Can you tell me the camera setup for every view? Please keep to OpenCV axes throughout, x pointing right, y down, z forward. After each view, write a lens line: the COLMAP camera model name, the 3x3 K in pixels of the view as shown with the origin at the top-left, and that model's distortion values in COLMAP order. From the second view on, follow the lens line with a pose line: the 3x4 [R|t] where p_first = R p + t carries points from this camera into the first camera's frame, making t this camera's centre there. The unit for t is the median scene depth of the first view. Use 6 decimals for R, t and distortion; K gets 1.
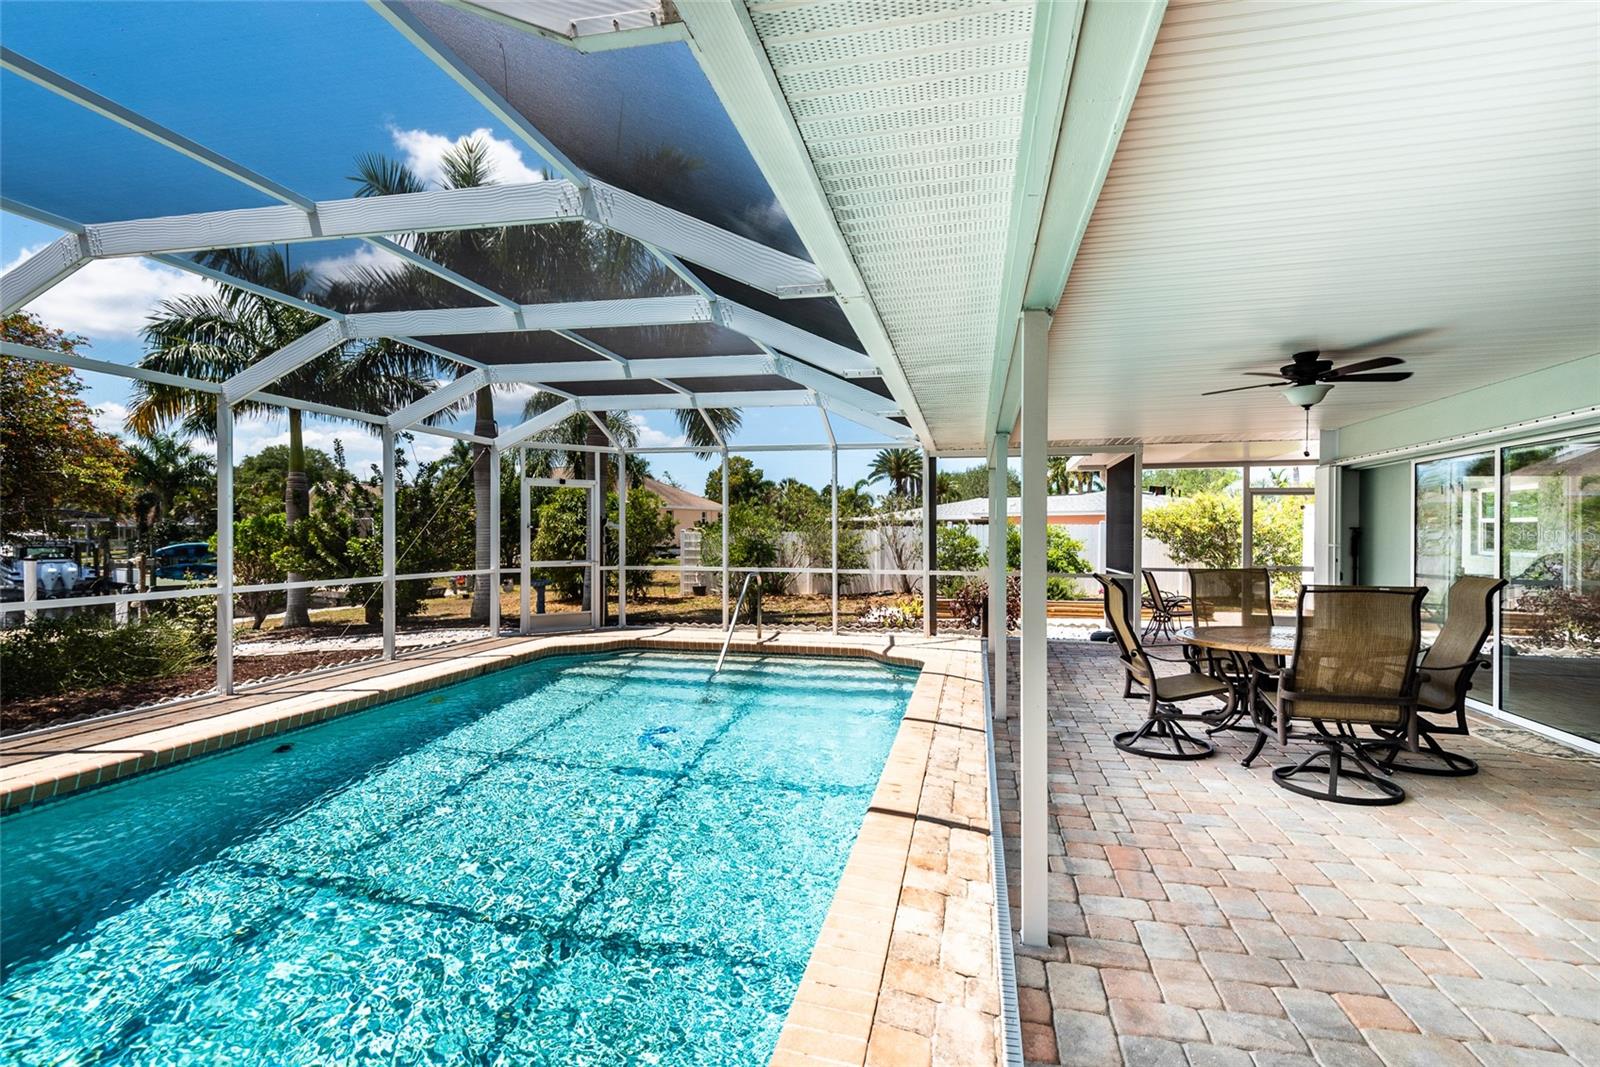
lens RADIAL K [[754.8, 0, 788.9], [0, 754.8, 539.8], [0, 0, 1]] dist [0.015942, -0.001035]
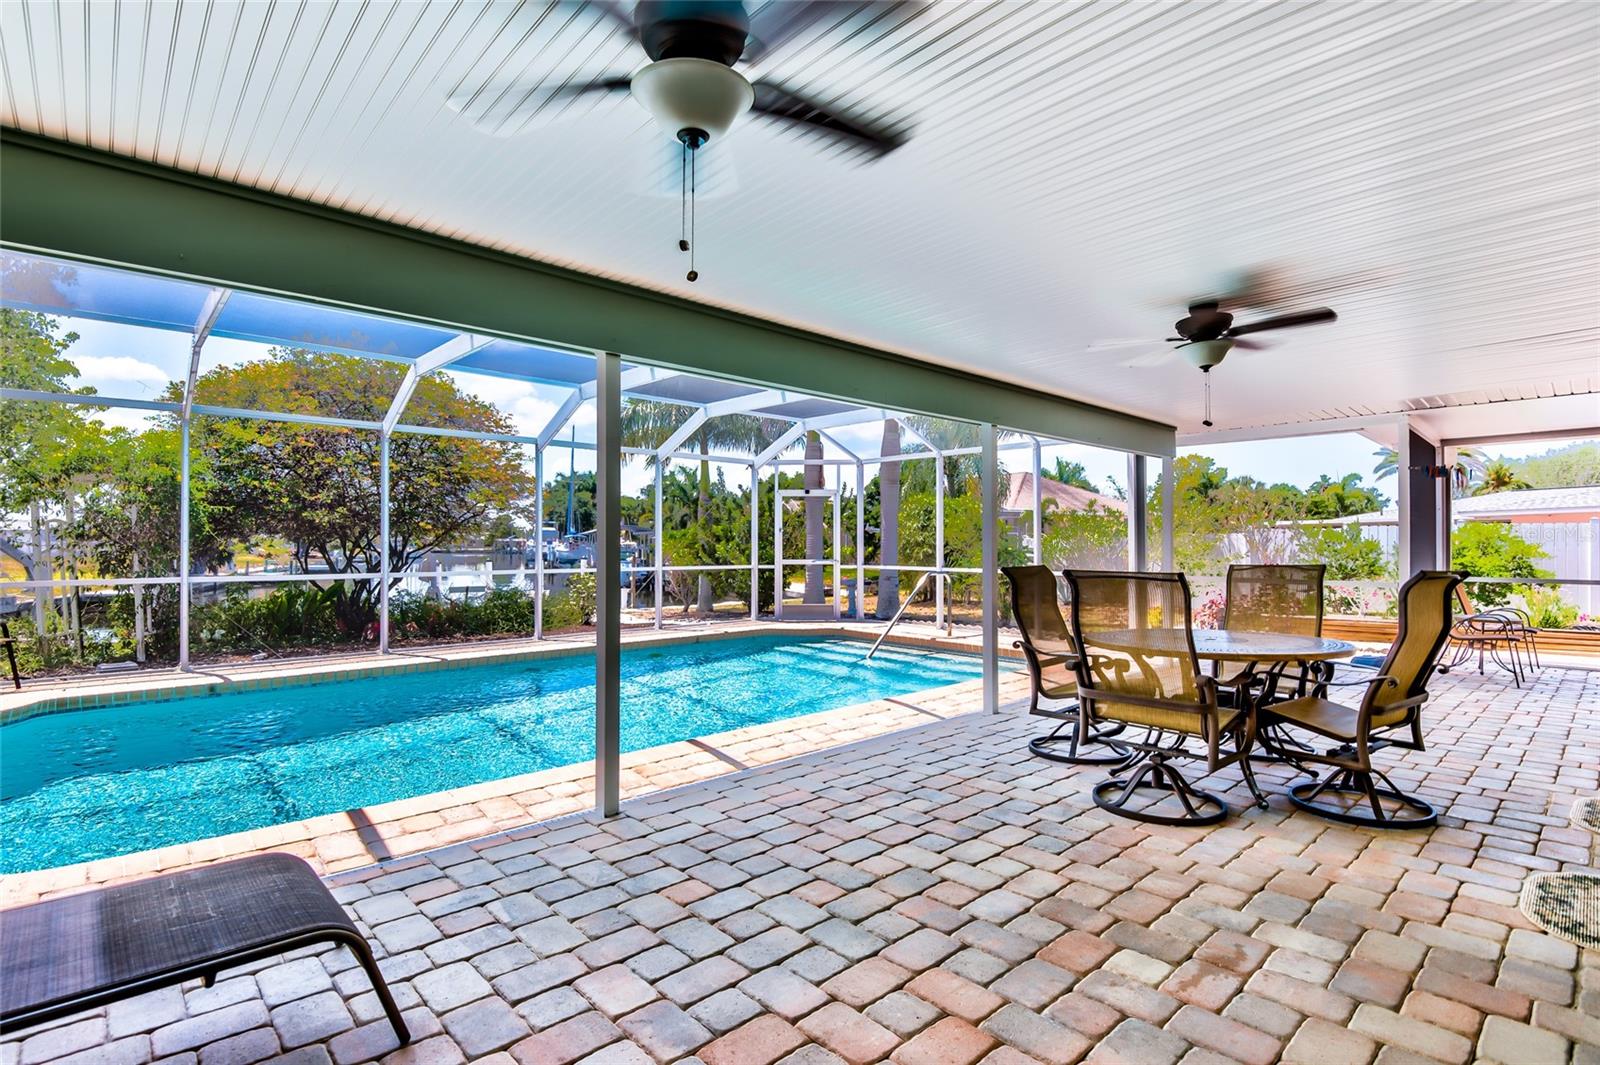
lens RADIAL K [[754.8, 0, 788.9], [0, 754.8, 538.8], [0, 0, 1]] dist [0.015942, -0.001035]
pose [[0.815665, -0.005510, -0.578498, 0.447932], [-0.002976, 0.999901, -0.013719, 0.015822], [0.578517, 0.012912, 0.815568, 0.025643]]
